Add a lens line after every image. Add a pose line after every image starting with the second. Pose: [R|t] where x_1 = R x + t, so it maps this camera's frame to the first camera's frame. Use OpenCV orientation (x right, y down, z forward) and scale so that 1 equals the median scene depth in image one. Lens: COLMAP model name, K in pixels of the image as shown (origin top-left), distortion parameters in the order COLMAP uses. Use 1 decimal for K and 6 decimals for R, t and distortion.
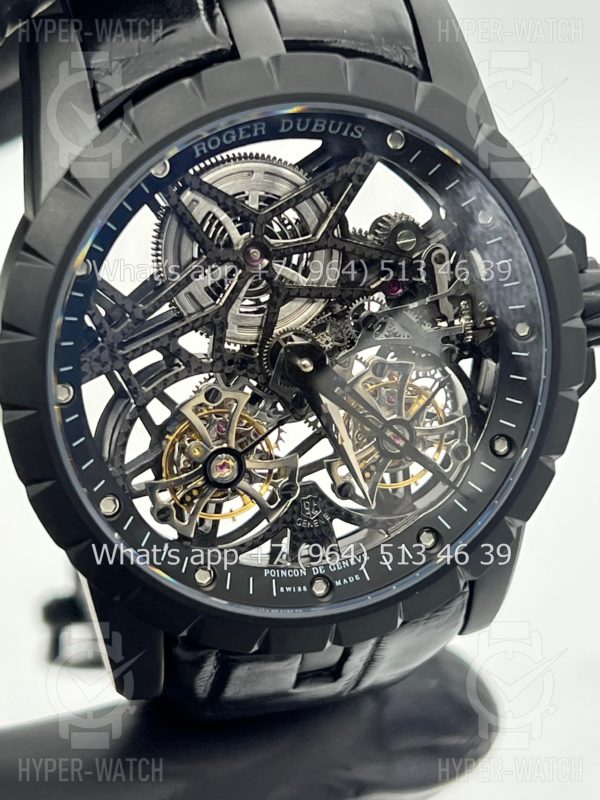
lens RADIAL K [[1897.2, 0, 303.3], [0, 1897.2, 400.1], [0, 0, 1]] dist [0.335476, 0.000000]
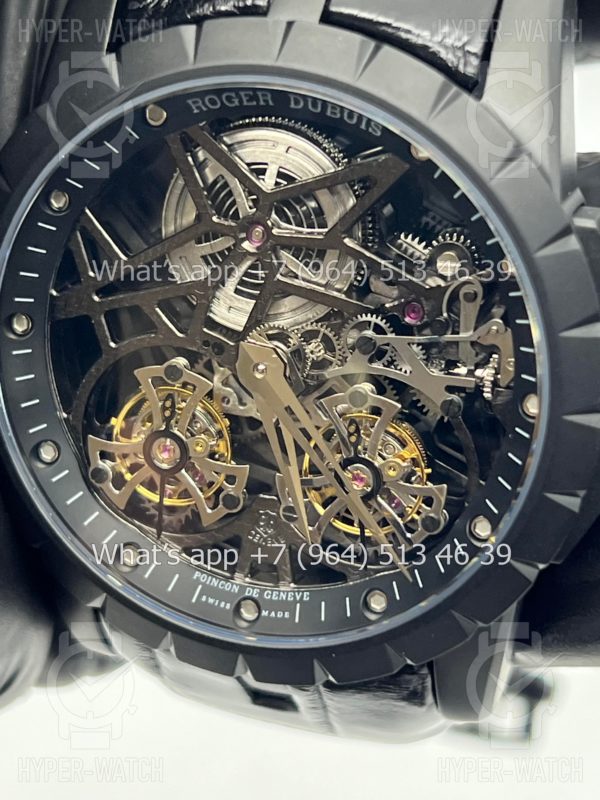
lens RADIAL K [[1897.2, 0, 306.4], [0, 1897.2, 395.0], [0, 0, 1]] dist [0.335476, 0.000000]
pose [[0.840646, 0.300408, -0.450632, 0.414716], [-0.263317, 0.953806, 0.144630, -0.138836], [0.473263, -0.002924, 0.880916, 0.224925]]
